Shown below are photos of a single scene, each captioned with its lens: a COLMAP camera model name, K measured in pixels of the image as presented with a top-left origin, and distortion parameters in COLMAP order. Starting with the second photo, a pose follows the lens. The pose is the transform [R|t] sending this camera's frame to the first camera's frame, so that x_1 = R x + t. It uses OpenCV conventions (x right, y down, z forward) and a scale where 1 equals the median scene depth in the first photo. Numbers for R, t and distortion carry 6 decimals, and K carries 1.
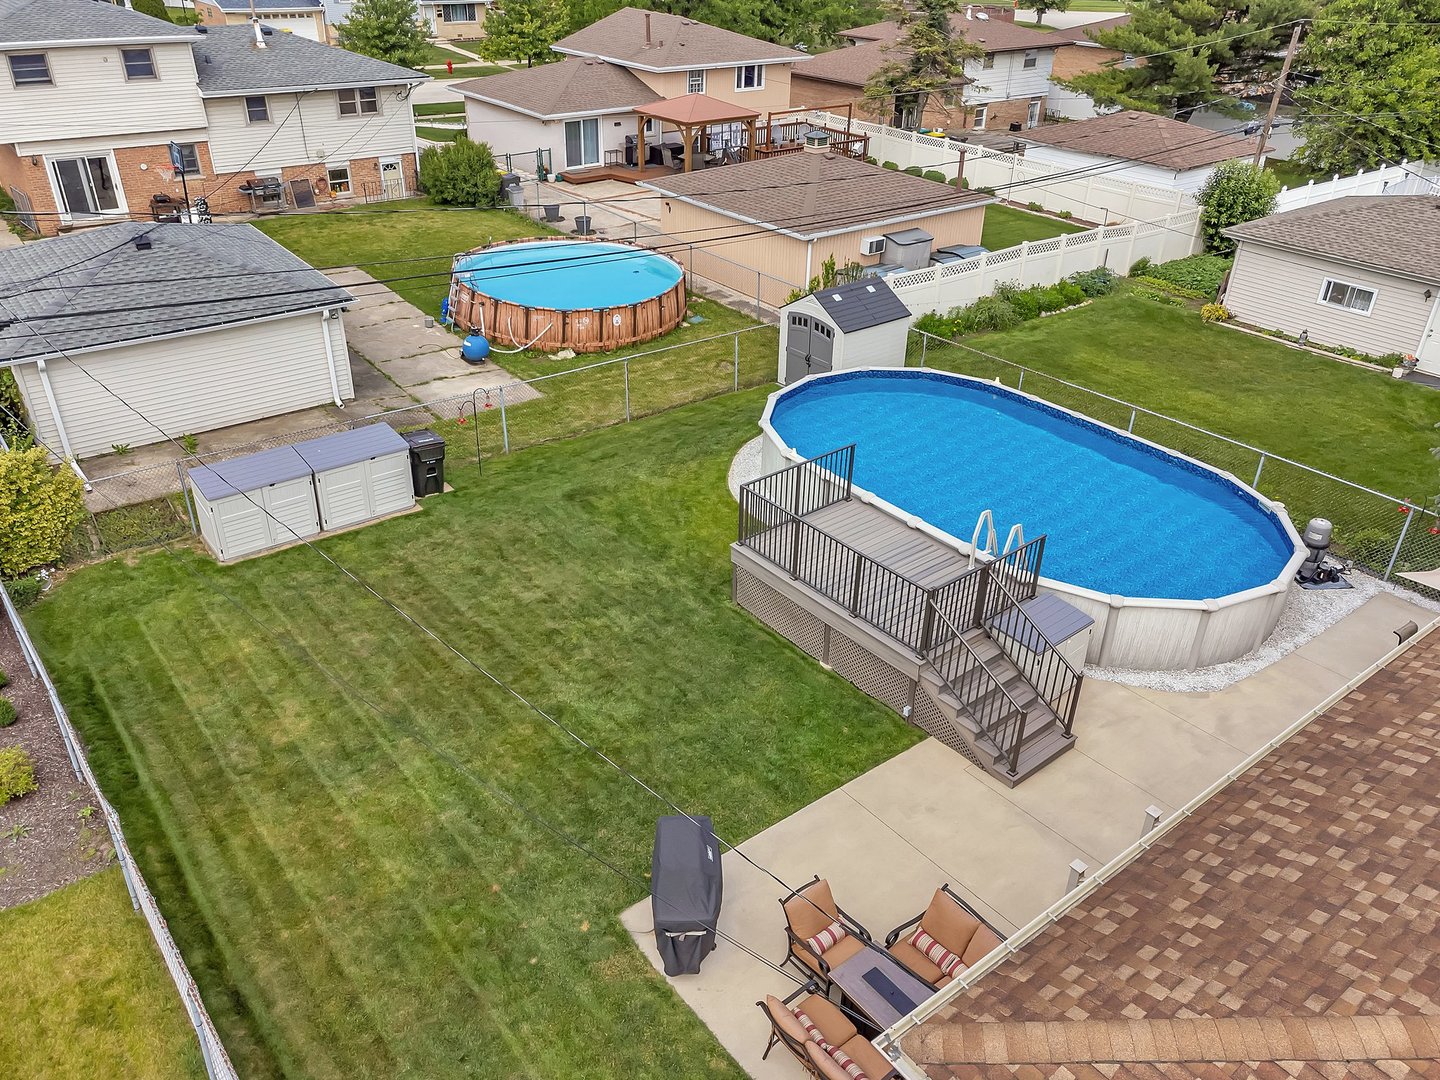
lens RADIAL K [[1105.1, 0, 720.0], [0, 1105.1, 540.0], [0, 0, 1]] dist [0.009648, 0.013317]
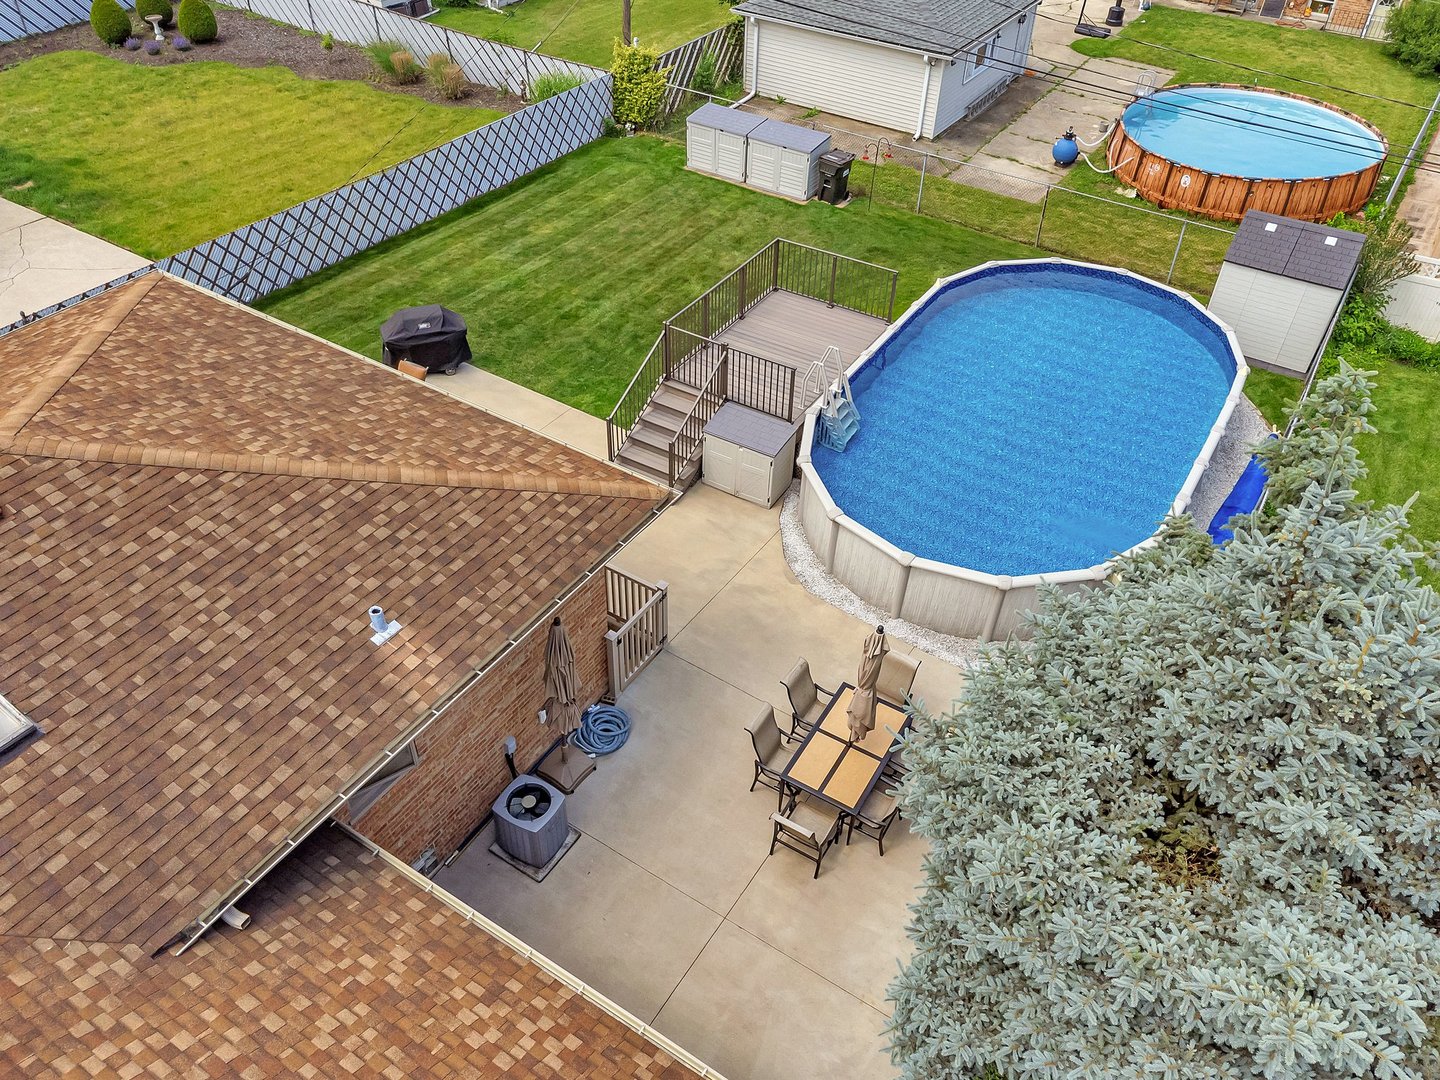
lens RADIAL K [[1105.1, 0, 720.0], [0, 1105.1, 540.0], [0, 0, 1]] dist [0.009648, 0.013317]
pose [[0.326999, 0.606595, -0.724648, 0.673274], [-0.486268, 0.765503, 0.421365, -0.172337], [0.810318, 0.214587, 0.545286, 0.216930]]
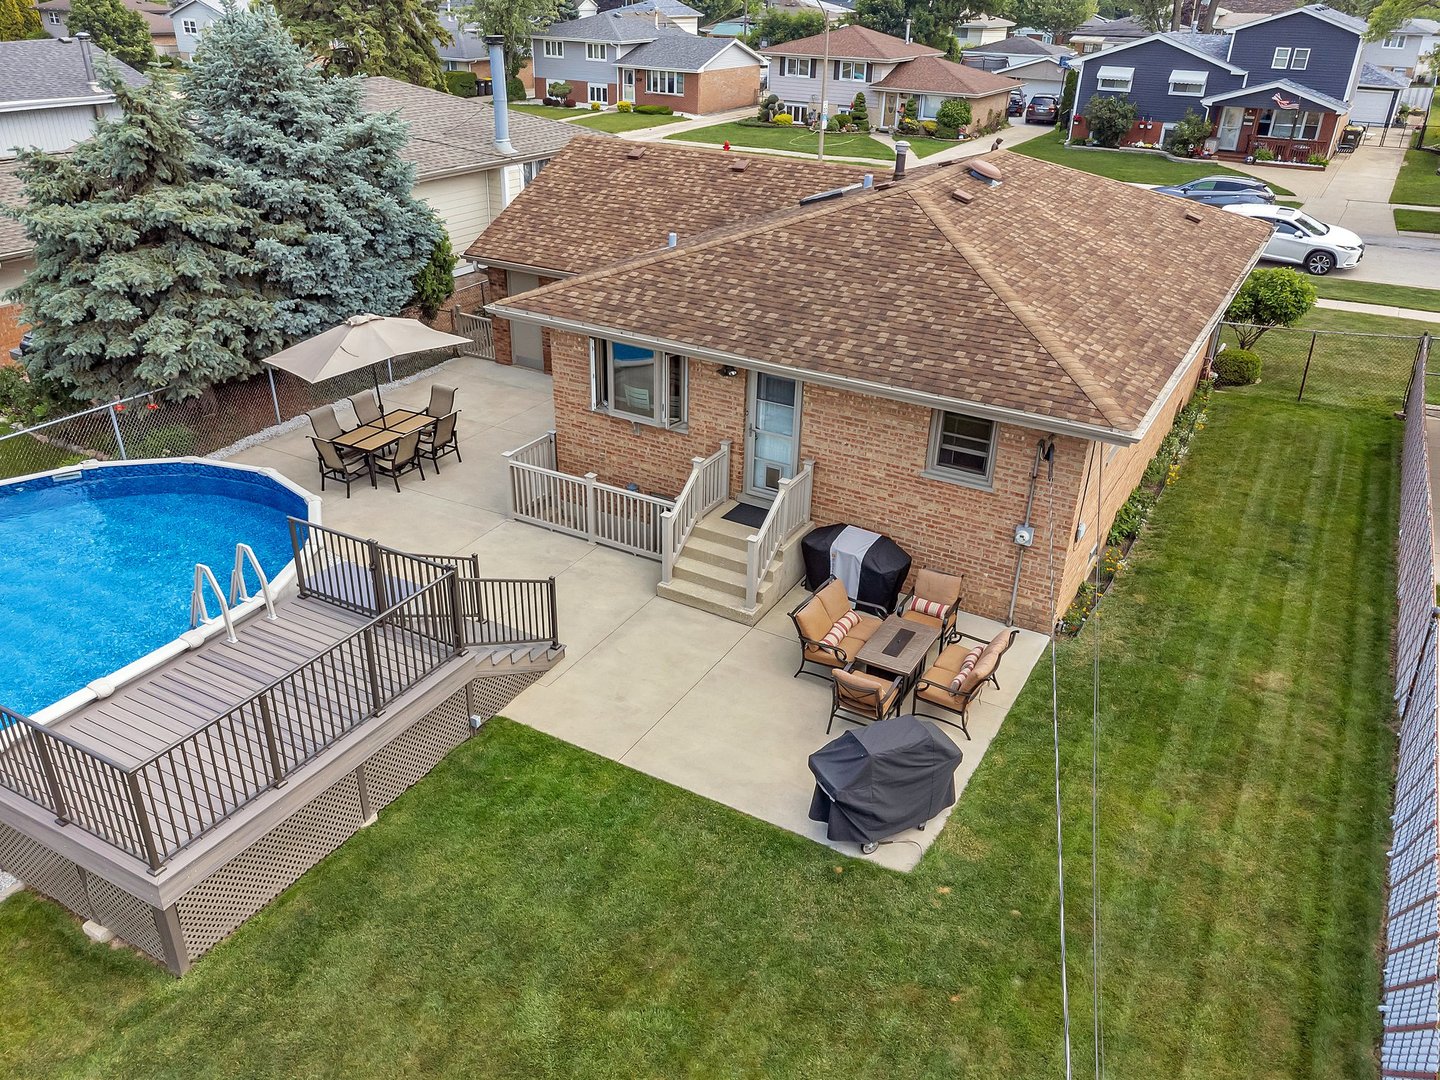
lens RADIAL K [[1105.1, 0, 720.0], [0, 1105.1, 540.0], [0, 0, 1]] dist [0.009648, 0.013317]
pose [[-0.381261, -0.452918, 0.805919, -0.285725], [0.432446, 0.683131, 0.588492, -0.194387], [-0.817086, 0.572886, -0.064588, 0.466697]]
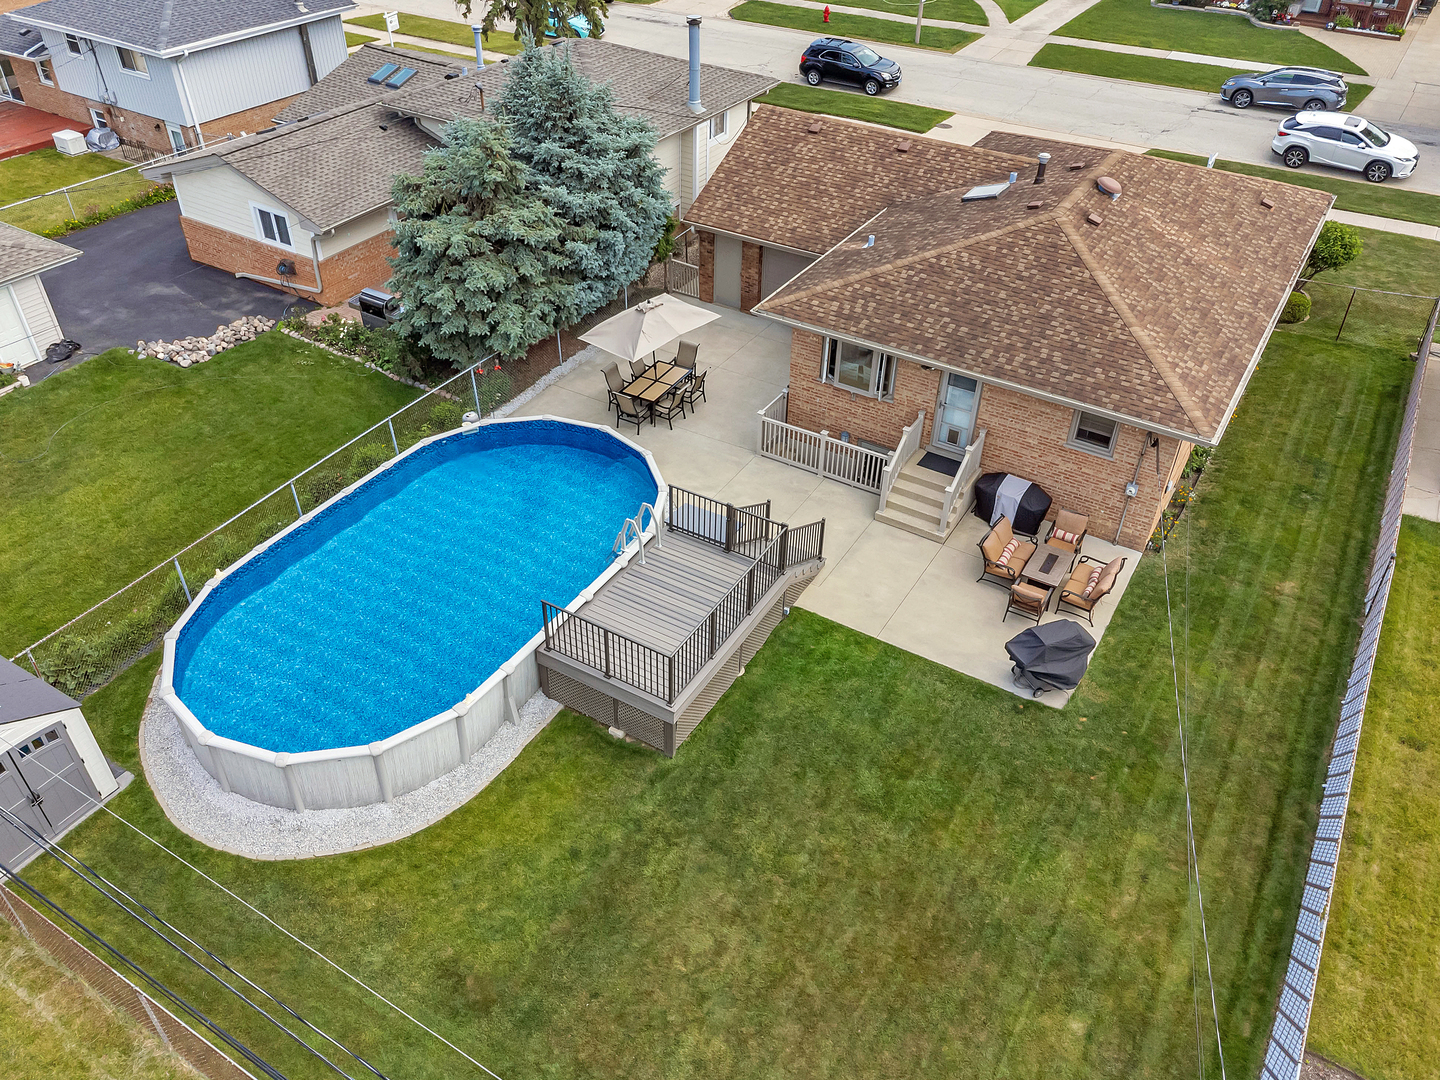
lens RADIAL K [[1105.1, 0, 720.0], [0, 1105.1, 540.0], [0, 0, 1]] dist [0.009648, 0.013317]
pose [[-0.356032, -0.597639, 0.718379, -0.404803], [0.442960, 0.568964, 0.692869, -0.486981], [-0.822817, 0.564897, 0.062161, 0.527791]]
